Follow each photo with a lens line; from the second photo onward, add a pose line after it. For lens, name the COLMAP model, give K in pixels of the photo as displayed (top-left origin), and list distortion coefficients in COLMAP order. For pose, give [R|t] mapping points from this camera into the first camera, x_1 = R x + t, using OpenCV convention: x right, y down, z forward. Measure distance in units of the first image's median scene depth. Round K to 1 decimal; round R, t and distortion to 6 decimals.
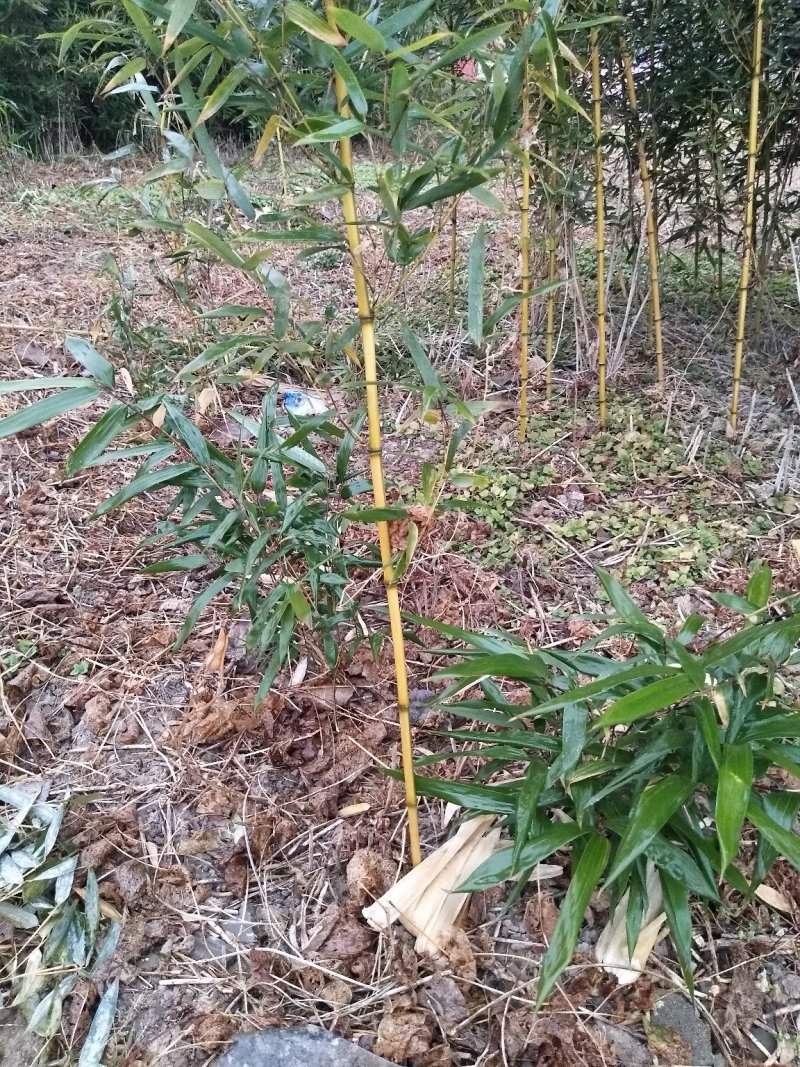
lens RADIAL K [[814.2, 0, 400.0], [0, 814.2, 533.5], [0, 0, 1]] dist [0.093123, -0.150309]
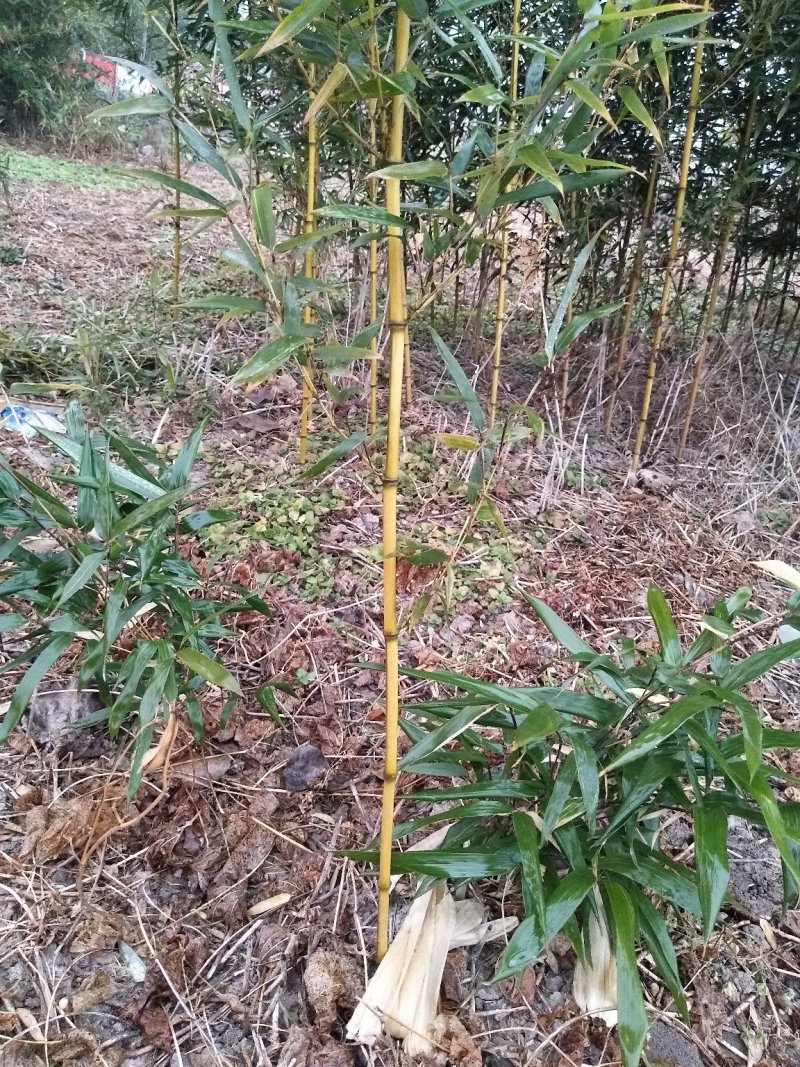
lens RADIAL K [[814.2, 0, 400.0], [0, 814.2, 533.5], [0, 0, 1]] dist [0.093123, -0.150309]
pose [[0.912838, -0.043611, 0.405986, -0.174430], [0.052464, 0.998566, -0.010696, -0.017970], [-0.404937, 0.031063, 0.913817, 0.107952]]
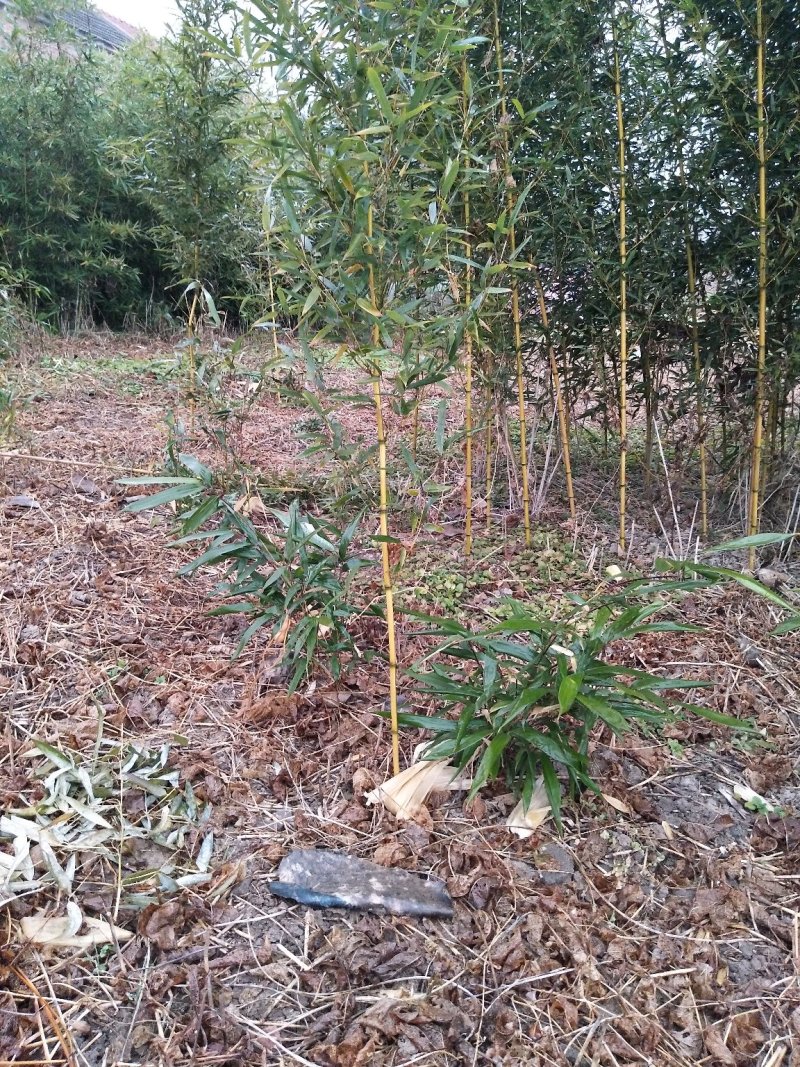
lens RADIAL K [[814.2, 0, 400.0], [0, 814.2, 533.5], [0, 0, 1]] dist [0.093123, -0.150309]
pose [[0.998225, 0.027148, 0.053000, -0.041102], [-0.016221, 0.980340, -0.196646, 0.149312], [-0.057296, 0.195437, 0.979041, -0.384207]]
